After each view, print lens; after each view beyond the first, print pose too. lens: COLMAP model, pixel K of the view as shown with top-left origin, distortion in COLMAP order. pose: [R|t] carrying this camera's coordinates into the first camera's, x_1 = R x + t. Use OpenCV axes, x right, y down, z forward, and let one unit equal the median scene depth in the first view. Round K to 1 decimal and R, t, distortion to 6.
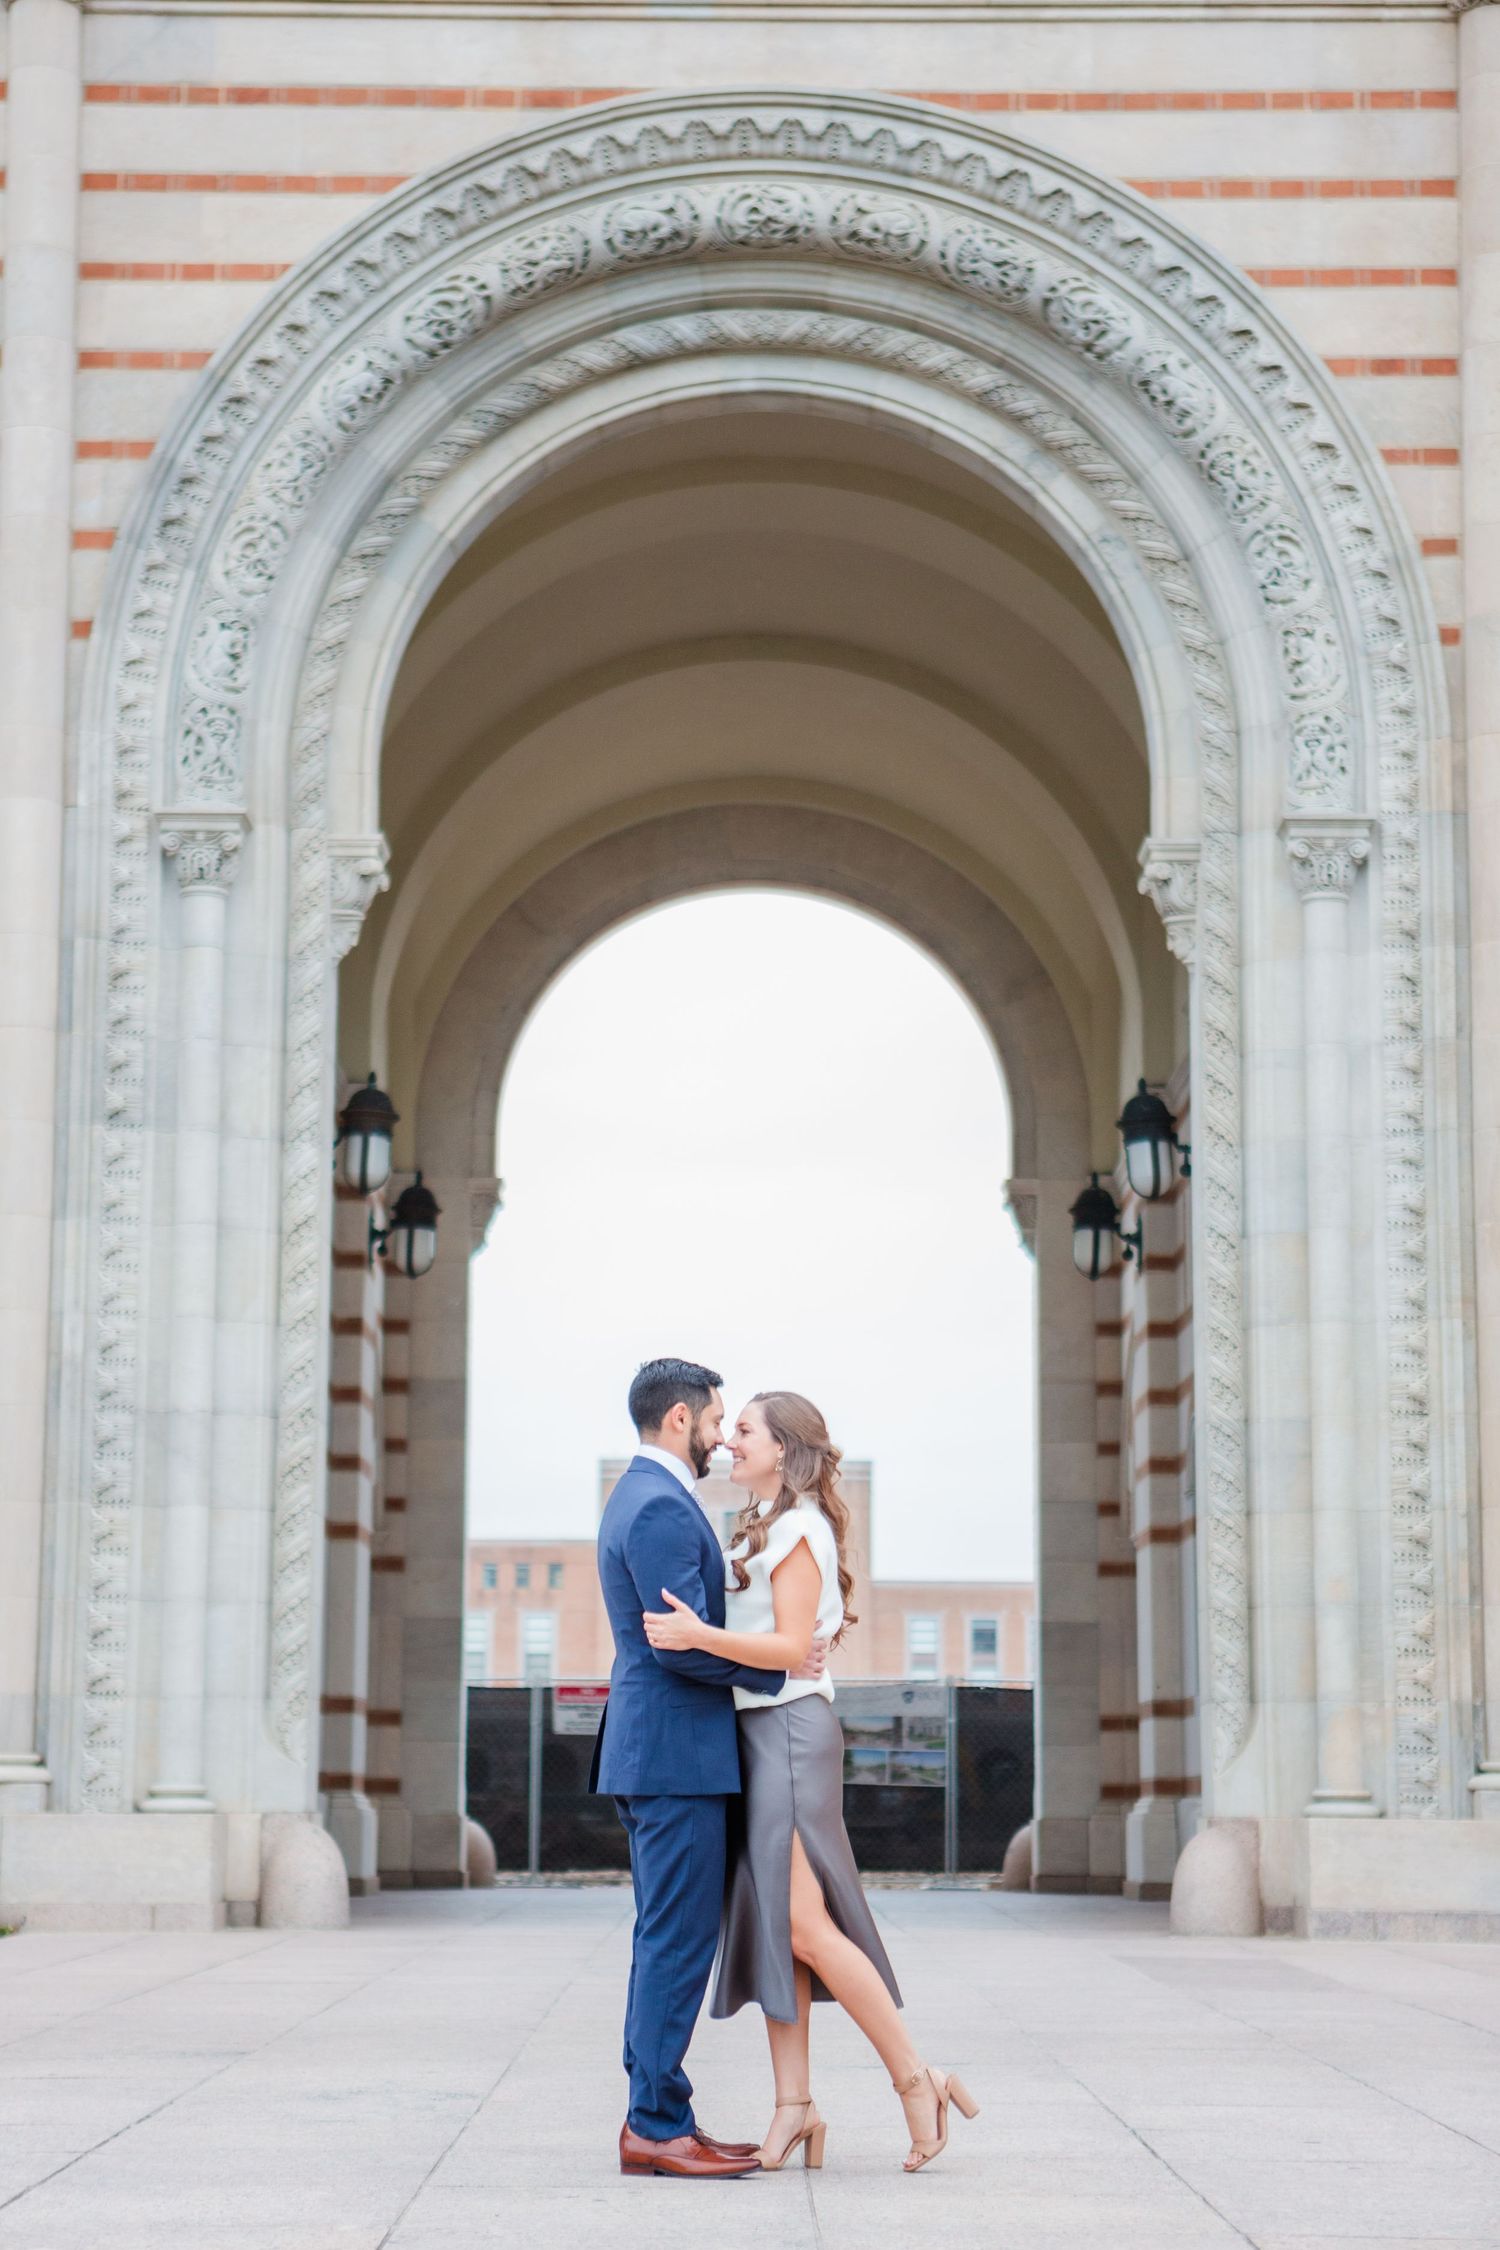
lens RADIAL K [[3739.2, 0, 732.0], [0, 3739.2, 1150.6], [0, 0, 1]] dist [0.161582, 0.000000]
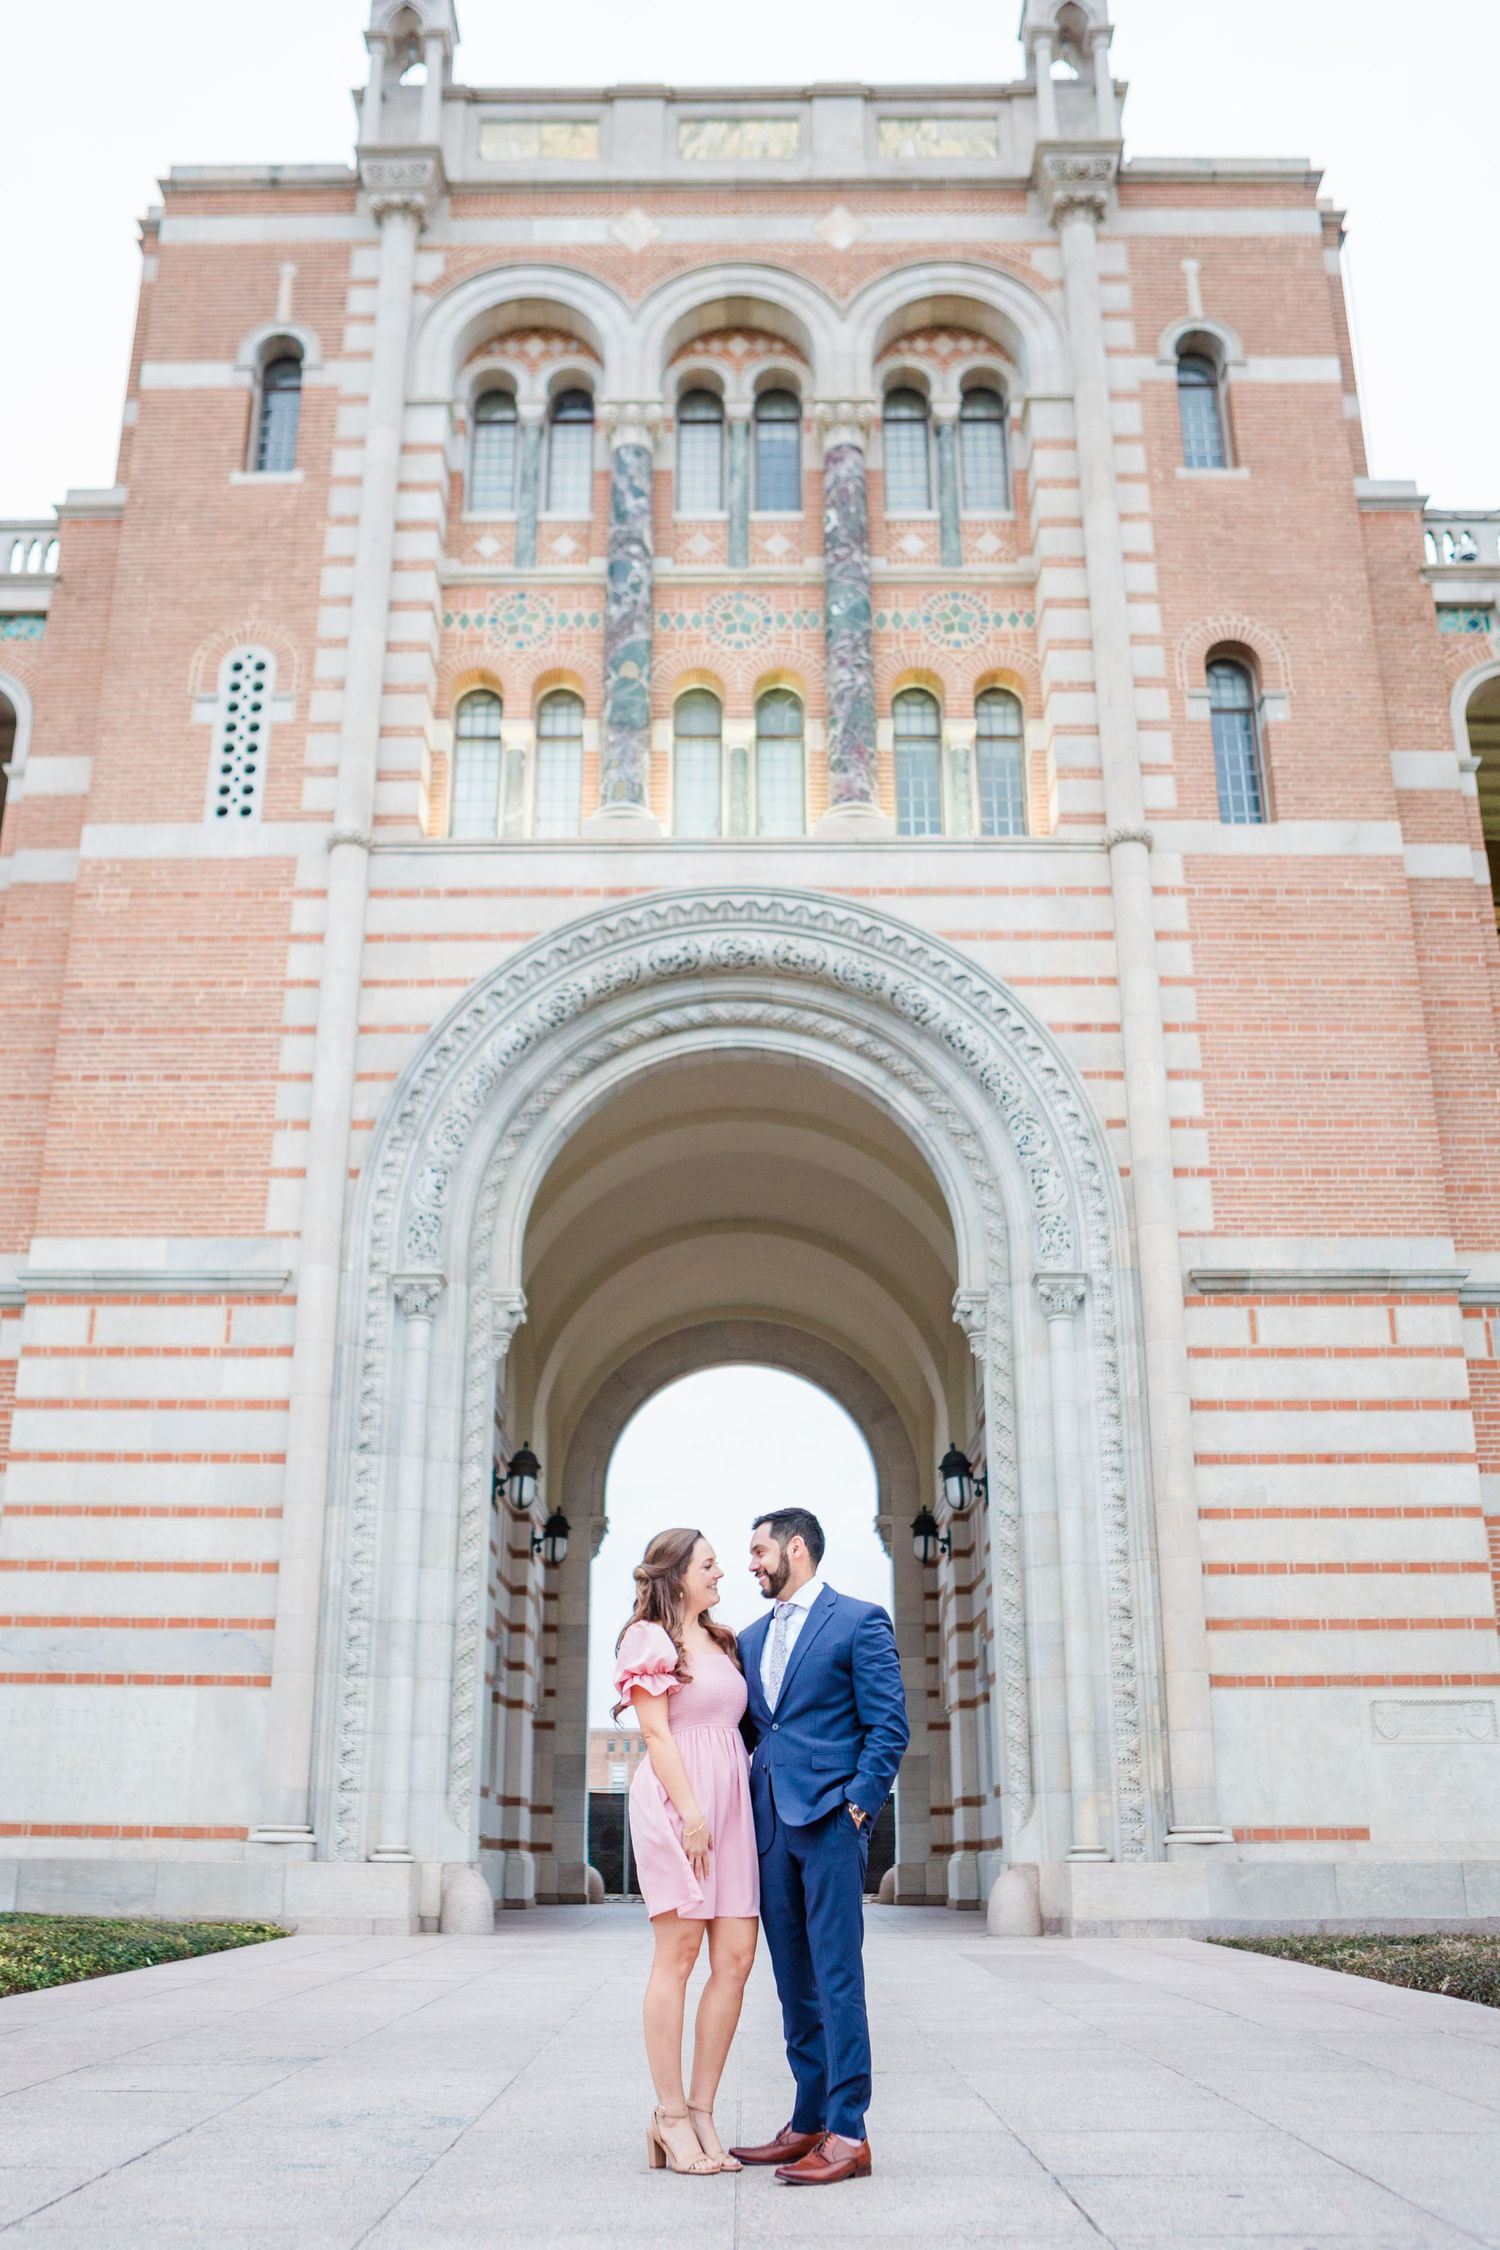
lens RADIAL K [[1875.8, 0, 717.3], [0, 1875.8, 1233.8], [0, 0, 1]] dist [-0.030828, 0.031951]
pose [[0.999951, -0.006496, -0.007419, 0.005084], [0.005317, 0.988813, -0.149068, 0.022006], [0.008304, 0.149021, 0.988799, 0.128880]]
